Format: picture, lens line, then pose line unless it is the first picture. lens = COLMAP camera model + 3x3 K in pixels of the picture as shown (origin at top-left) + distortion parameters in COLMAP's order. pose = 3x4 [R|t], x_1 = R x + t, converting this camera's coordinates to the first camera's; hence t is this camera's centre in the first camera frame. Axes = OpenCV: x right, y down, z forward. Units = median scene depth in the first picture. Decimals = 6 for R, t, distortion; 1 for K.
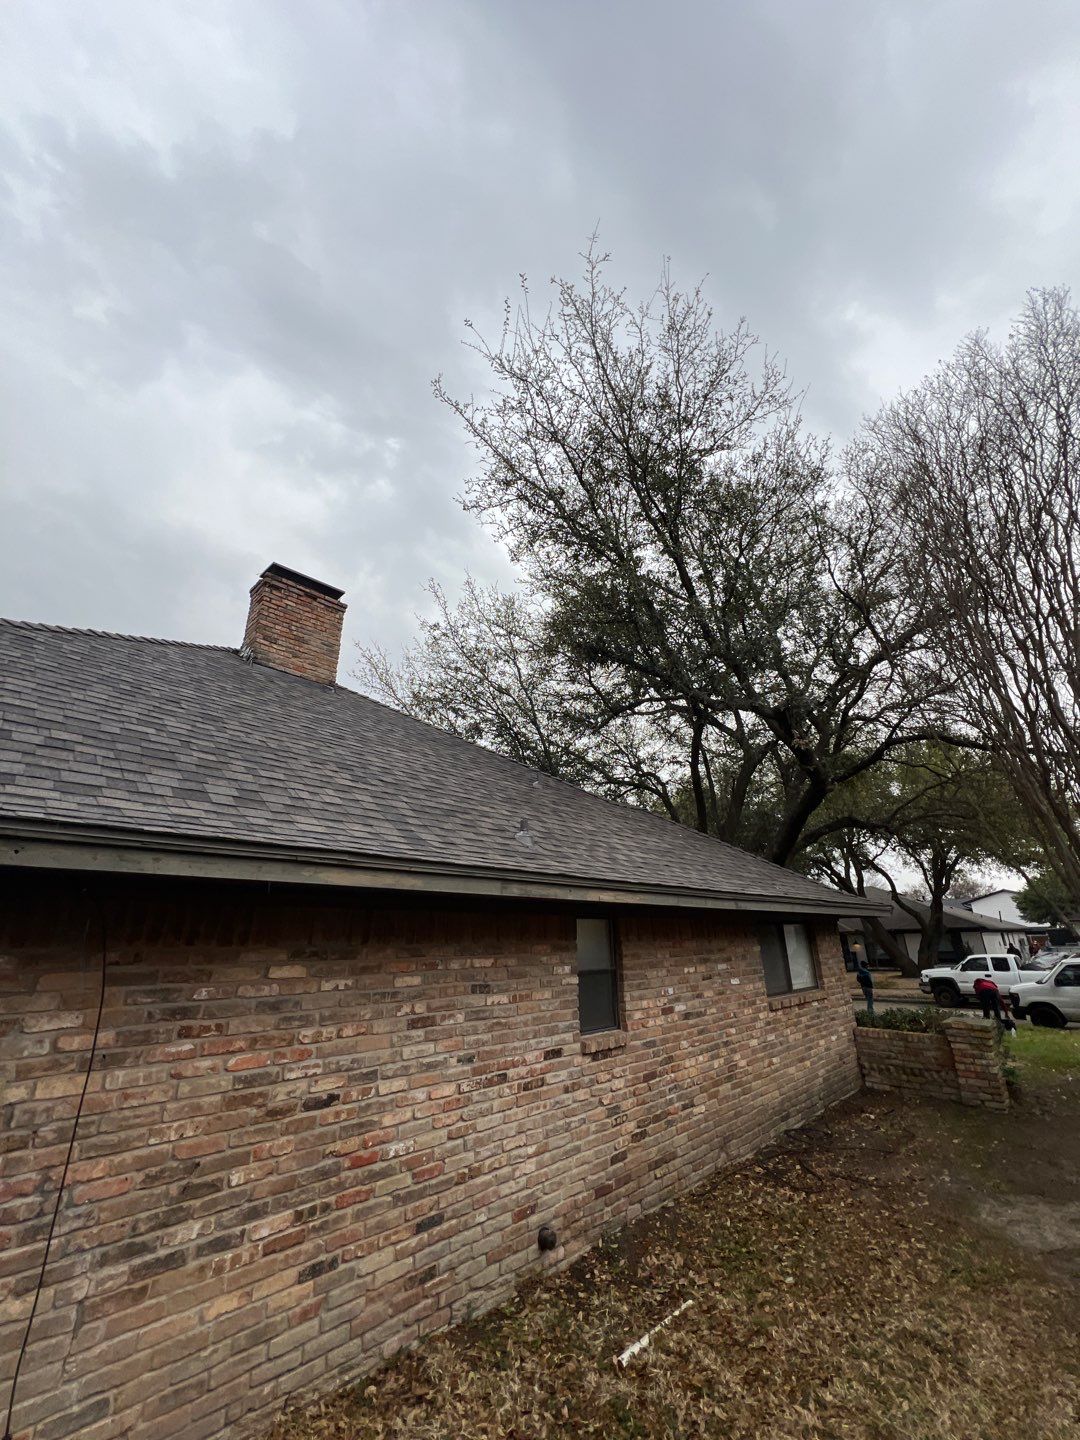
lens RADIAL K [[583.6, 0, 547.7], [0, 583.6, 715.1], [0, 0, 1]] dist [0.000234, -0.000079]
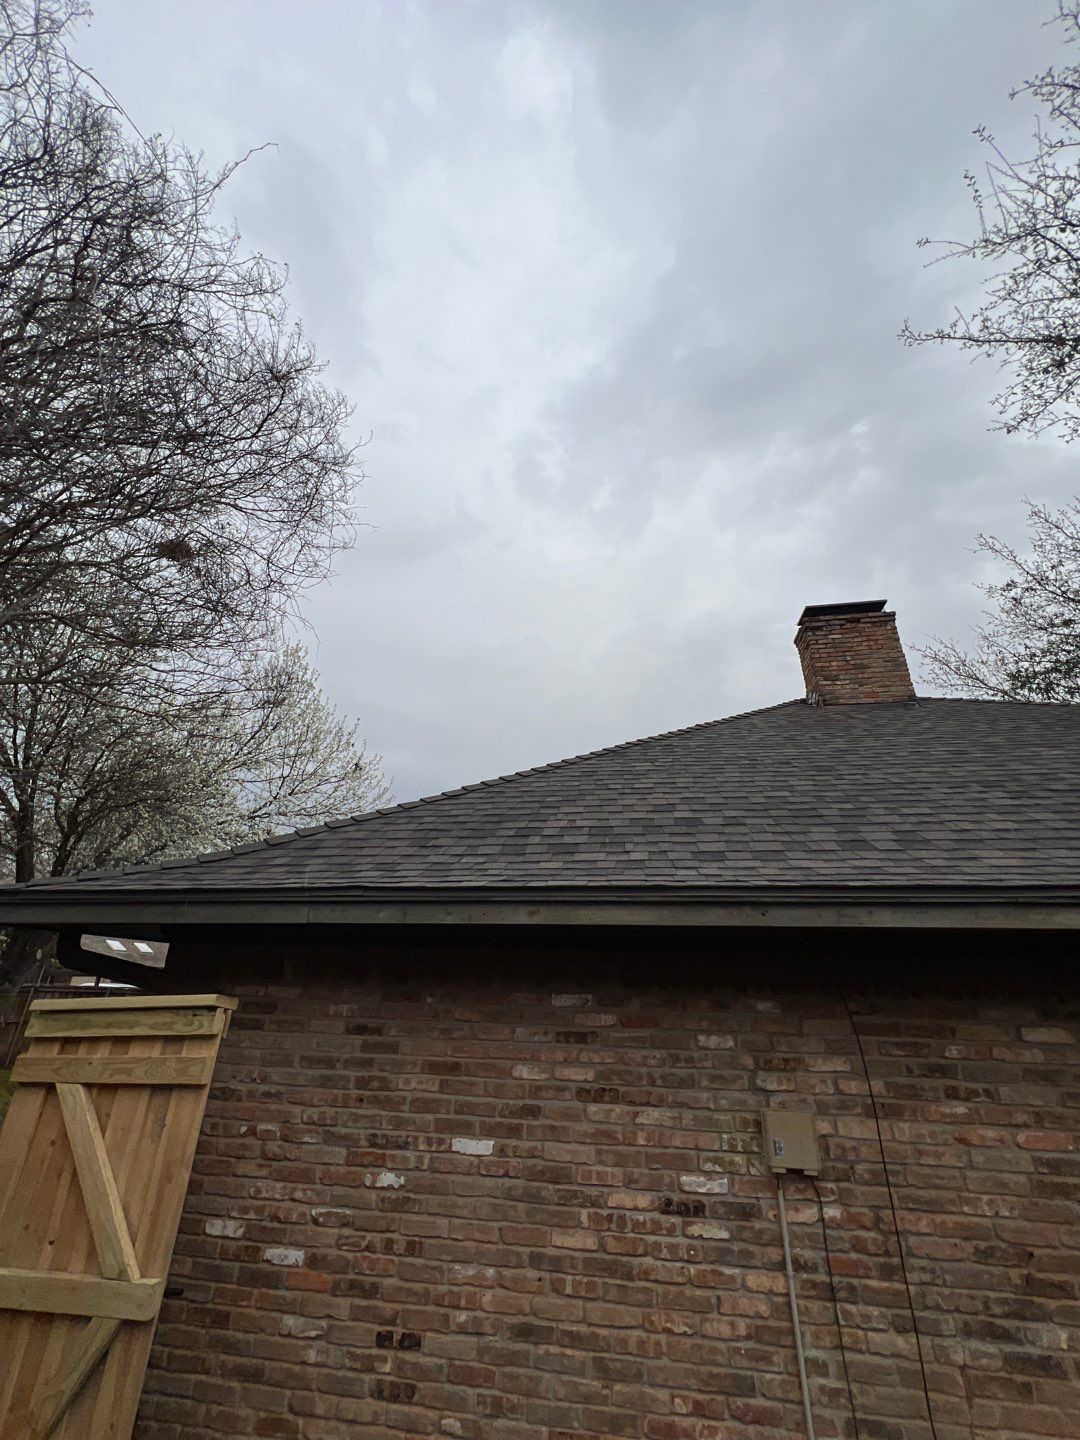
lens RADIAL K [[583.6, 0, 532.2], [0, 583.6, 713.9], [0, 0, 1]] dist [0.000234, -0.000079]
pose [[0.562993, -0.322993, -0.760732, -0.073796], [0.269962, 0.941849, -0.200102, -0.030430], [0.781127, -0.092713, 0.617451, -0.060273]]
